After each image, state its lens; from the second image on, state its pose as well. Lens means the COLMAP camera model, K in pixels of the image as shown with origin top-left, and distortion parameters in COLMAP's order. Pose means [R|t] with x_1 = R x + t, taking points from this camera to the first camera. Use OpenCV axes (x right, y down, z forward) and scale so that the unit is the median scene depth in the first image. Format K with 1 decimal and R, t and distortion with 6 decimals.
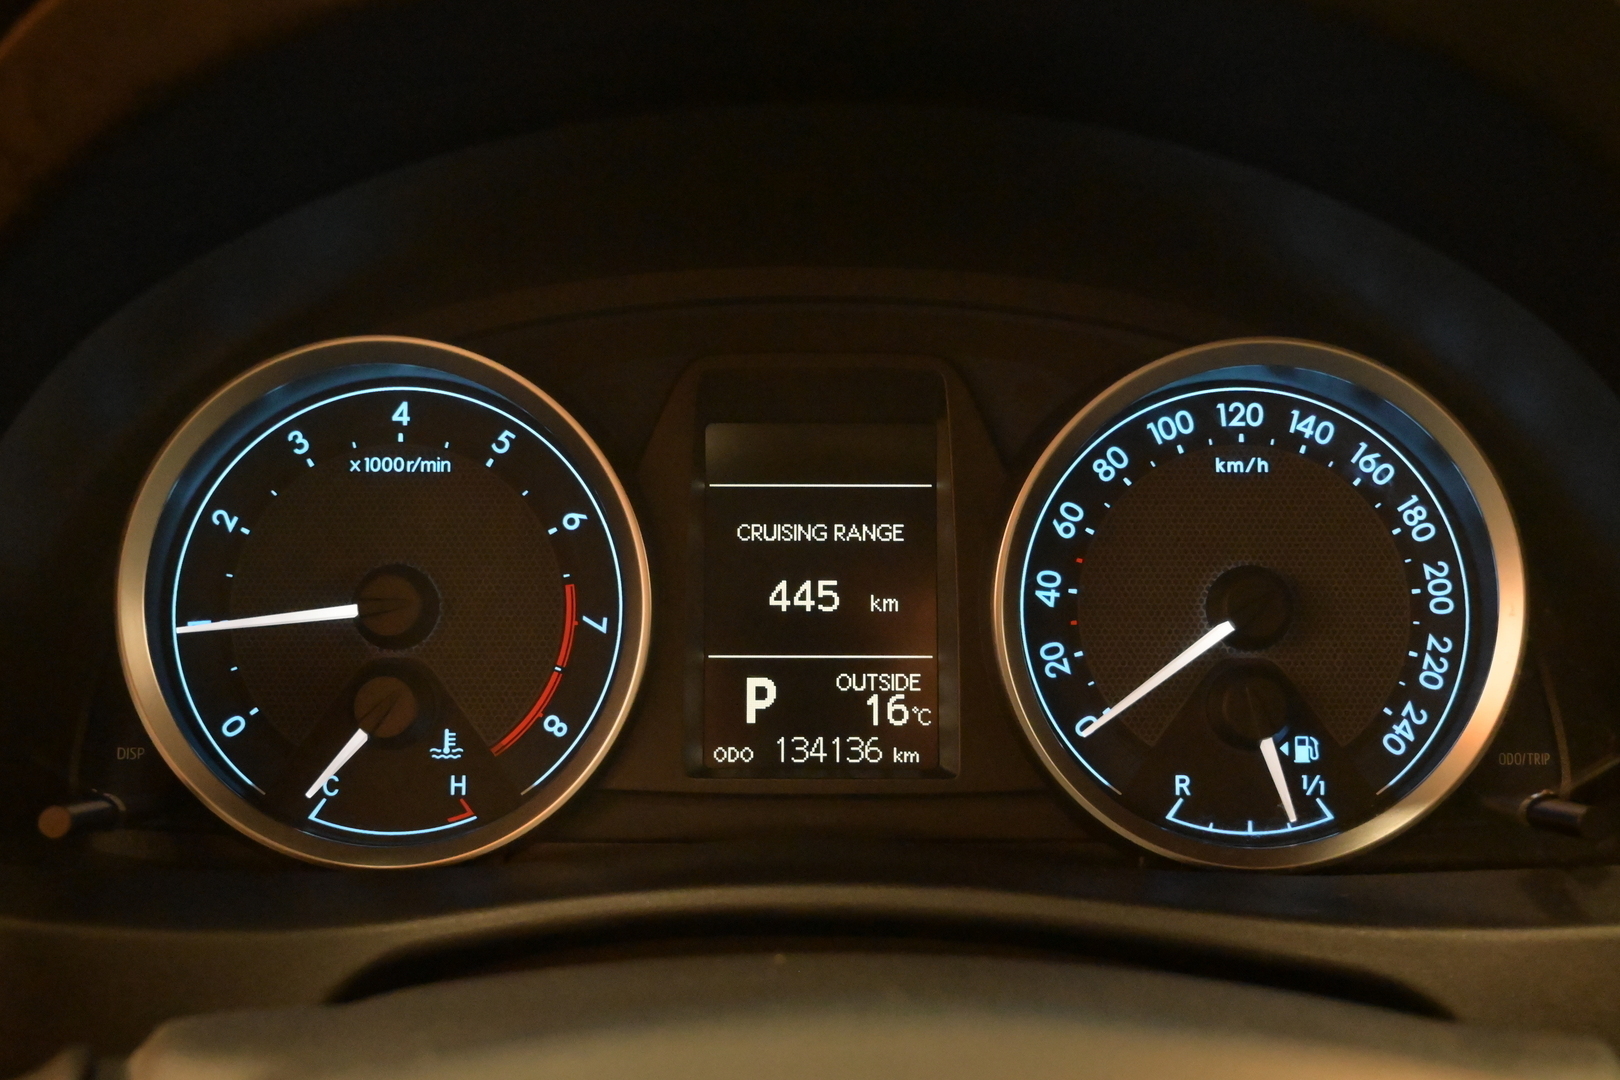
lens RADIAL K [[1670.6, 0, 810.0], [0, 1670.6, 540.0], [0, 0, 1]] dist [-0.001974, -0.000513]
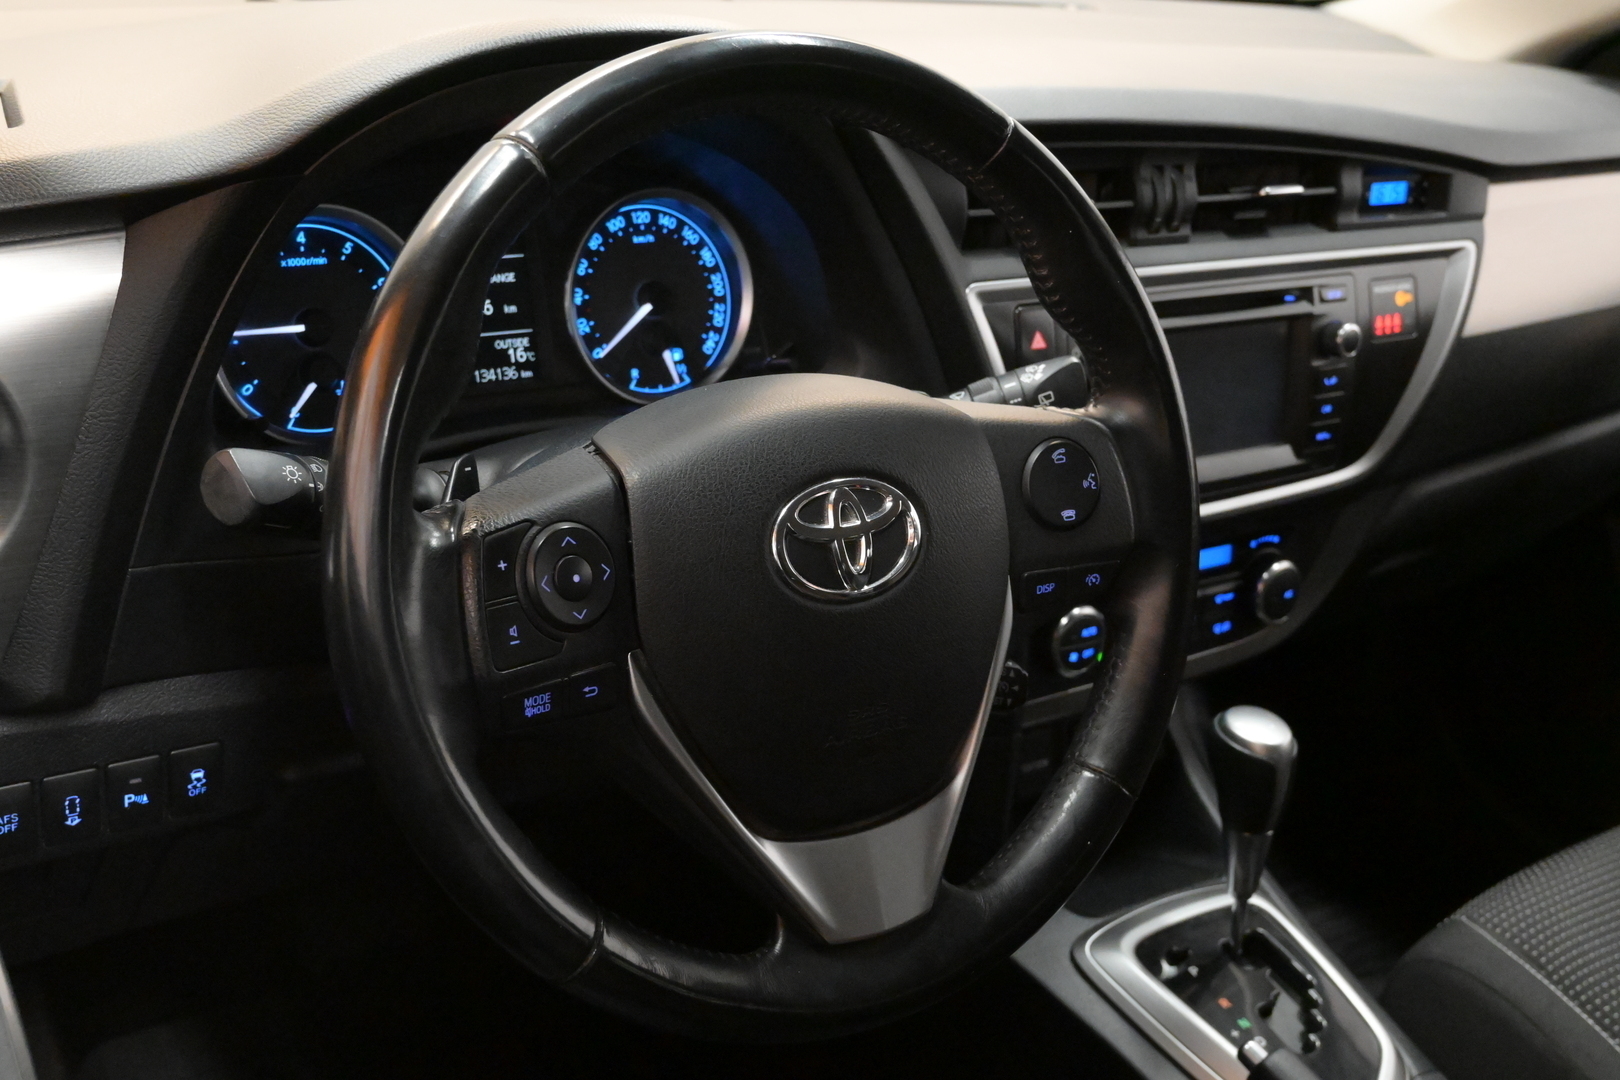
lens RADIAL K [[1932.7, 0, 810.0], [0, 1932.7, 540.0], [0, 0, 1]] dist [-0.016011, -0.021477]
pose [[0.818736, -0.144542, 0.555679, -1.145930], [0.059198, 0.983887, 0.168705, -0.073057], [-0.571110, -0.105230, 0.814101, -1.433855]]
